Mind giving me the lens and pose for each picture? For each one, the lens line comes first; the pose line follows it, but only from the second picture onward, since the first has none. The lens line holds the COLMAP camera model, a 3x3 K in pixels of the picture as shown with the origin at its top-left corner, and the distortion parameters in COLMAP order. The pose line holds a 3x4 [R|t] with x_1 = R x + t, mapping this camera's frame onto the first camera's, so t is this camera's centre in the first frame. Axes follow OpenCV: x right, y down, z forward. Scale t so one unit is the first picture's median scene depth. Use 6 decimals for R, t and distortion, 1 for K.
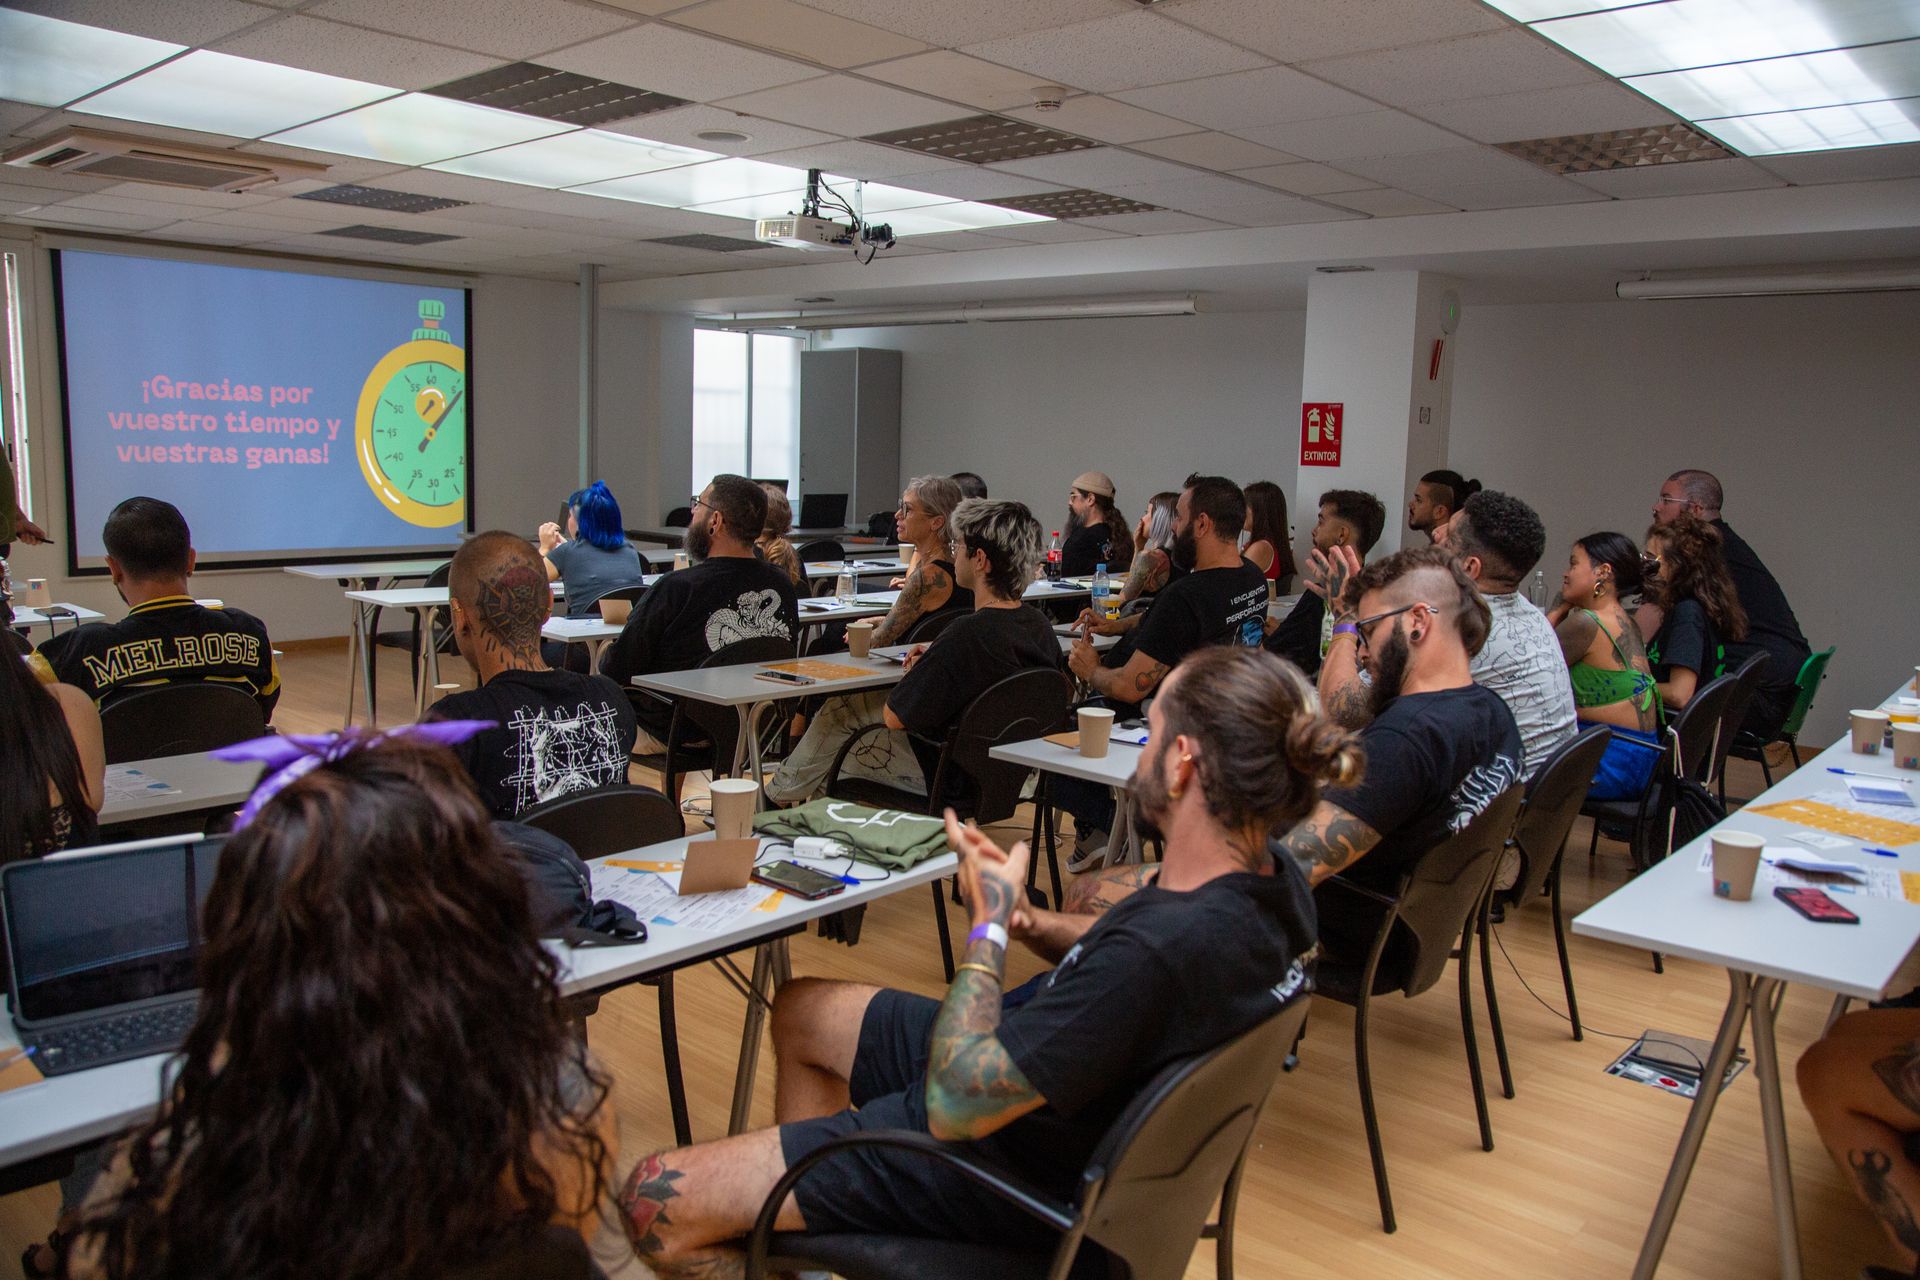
lens RADIAL K [[1450.1, 0, 960.0], [0, 1450.1, 640.0], [0, 0, 1]] dist [-0.096529, 0.124735]
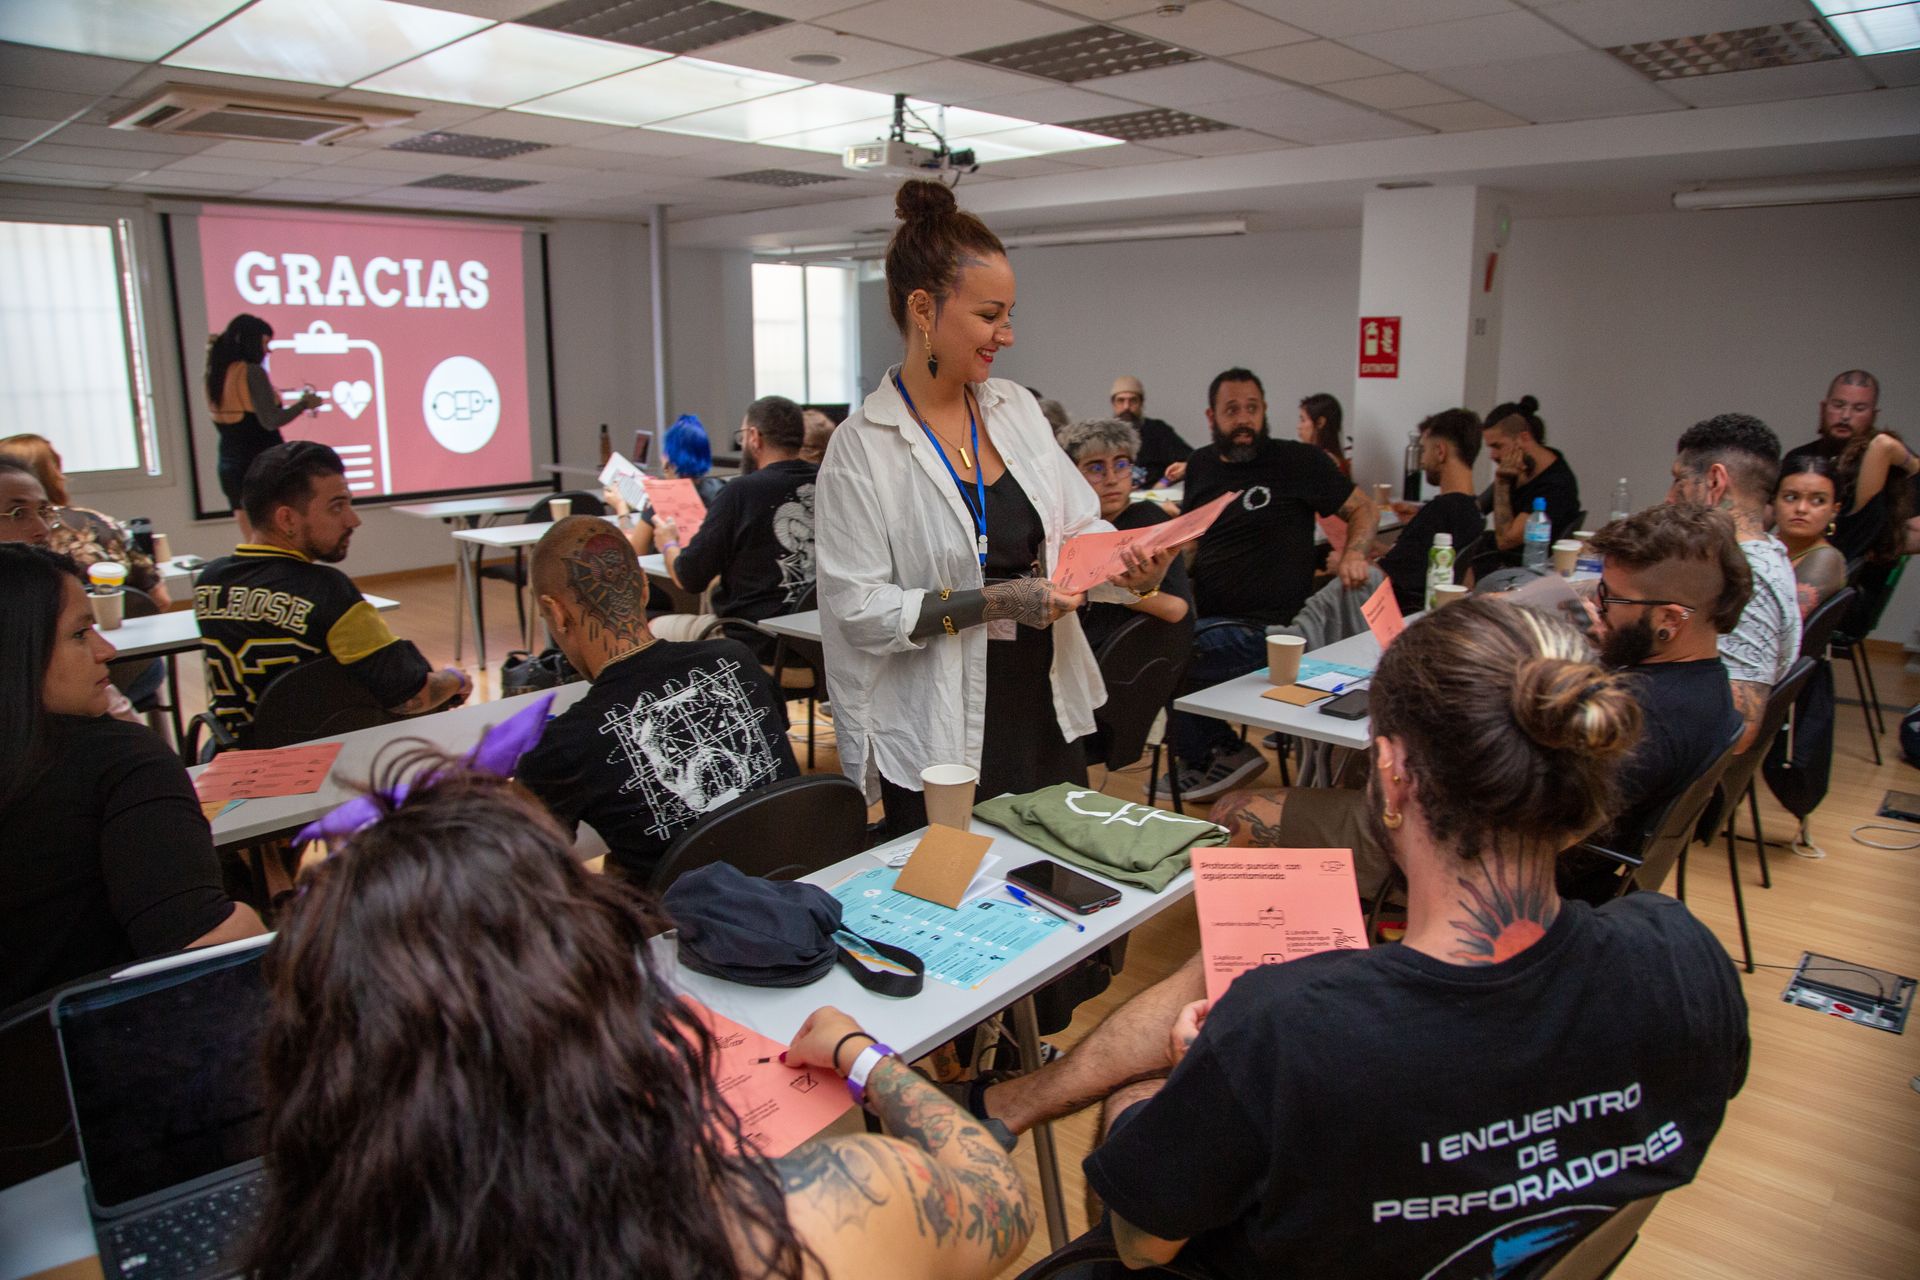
lens RADIAL K [[1272.4, 0, 960.0], [0, 1272.4, 640.0], [0, 0, 1]] dist [-0.131772, 0.091921]
pose [[0.999503, -0.029583, -0.010858, -0.054022], [0.030372, 0.996200, 0.081622, -0.017414], [0.008402, -0.081911, 0.996604, 0.095867]]
